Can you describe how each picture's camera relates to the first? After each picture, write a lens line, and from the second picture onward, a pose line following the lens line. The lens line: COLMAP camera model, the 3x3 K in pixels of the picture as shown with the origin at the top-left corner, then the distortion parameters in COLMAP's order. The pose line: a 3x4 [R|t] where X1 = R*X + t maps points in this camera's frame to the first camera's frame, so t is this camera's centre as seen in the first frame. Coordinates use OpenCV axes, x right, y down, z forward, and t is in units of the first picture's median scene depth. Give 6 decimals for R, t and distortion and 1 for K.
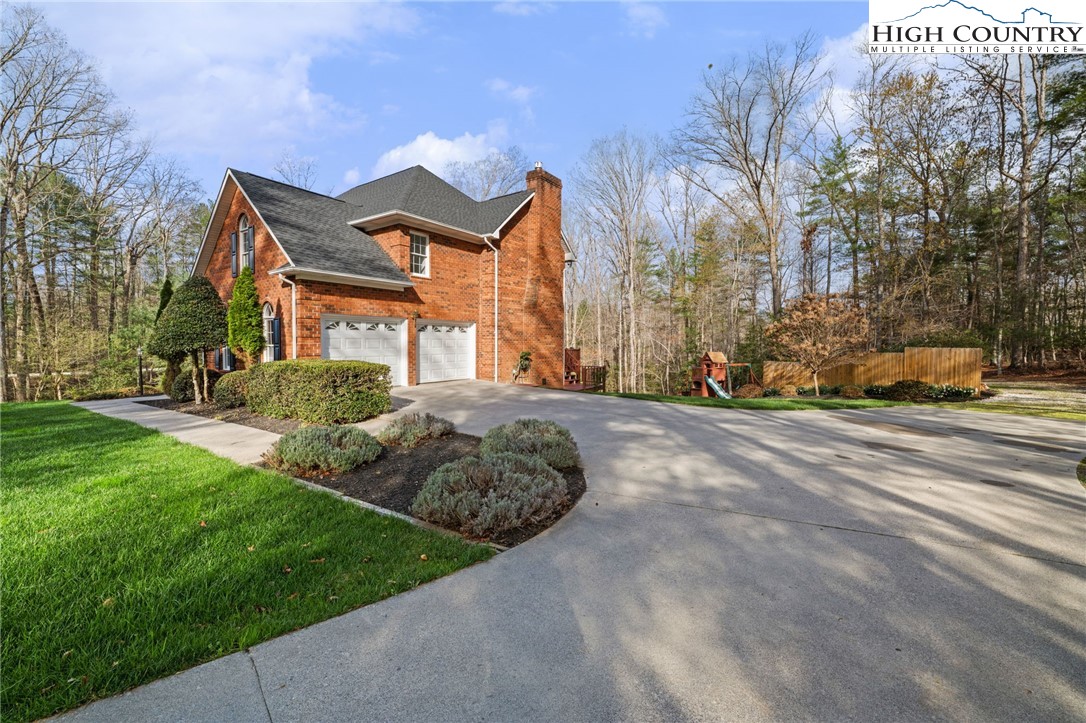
lens RADIAL K [[436.1, 0, 546.0], [0, 436.1, 360.1], [0, 0, 1]] dist [0.000437, 0.000063]
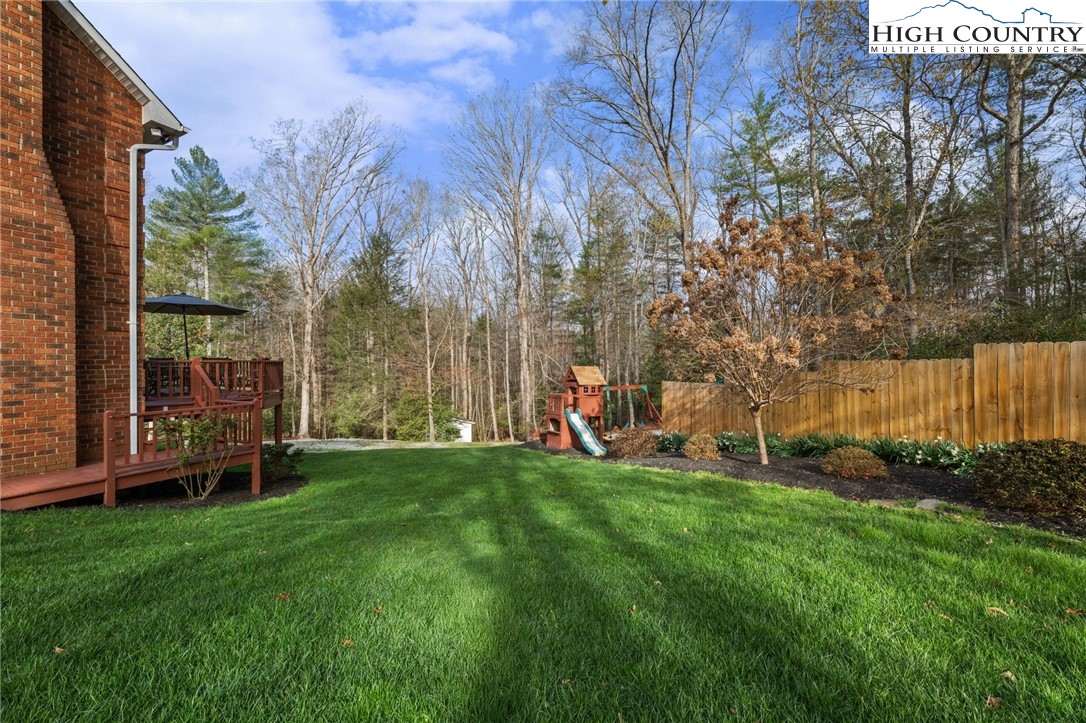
lens RADIAL K [[436.1, 0, 546.0], [0, 436.1, 360.1], [0, 0, 1]] dist [0.000437, 0.000063]
pose [[0.989560, -0.003534, 0.144075, 0.409593], [0.009963, 0.998985, -0.043924, -0.003588], [-0.143774, 0.044901, 0.988591, 0.705207]]
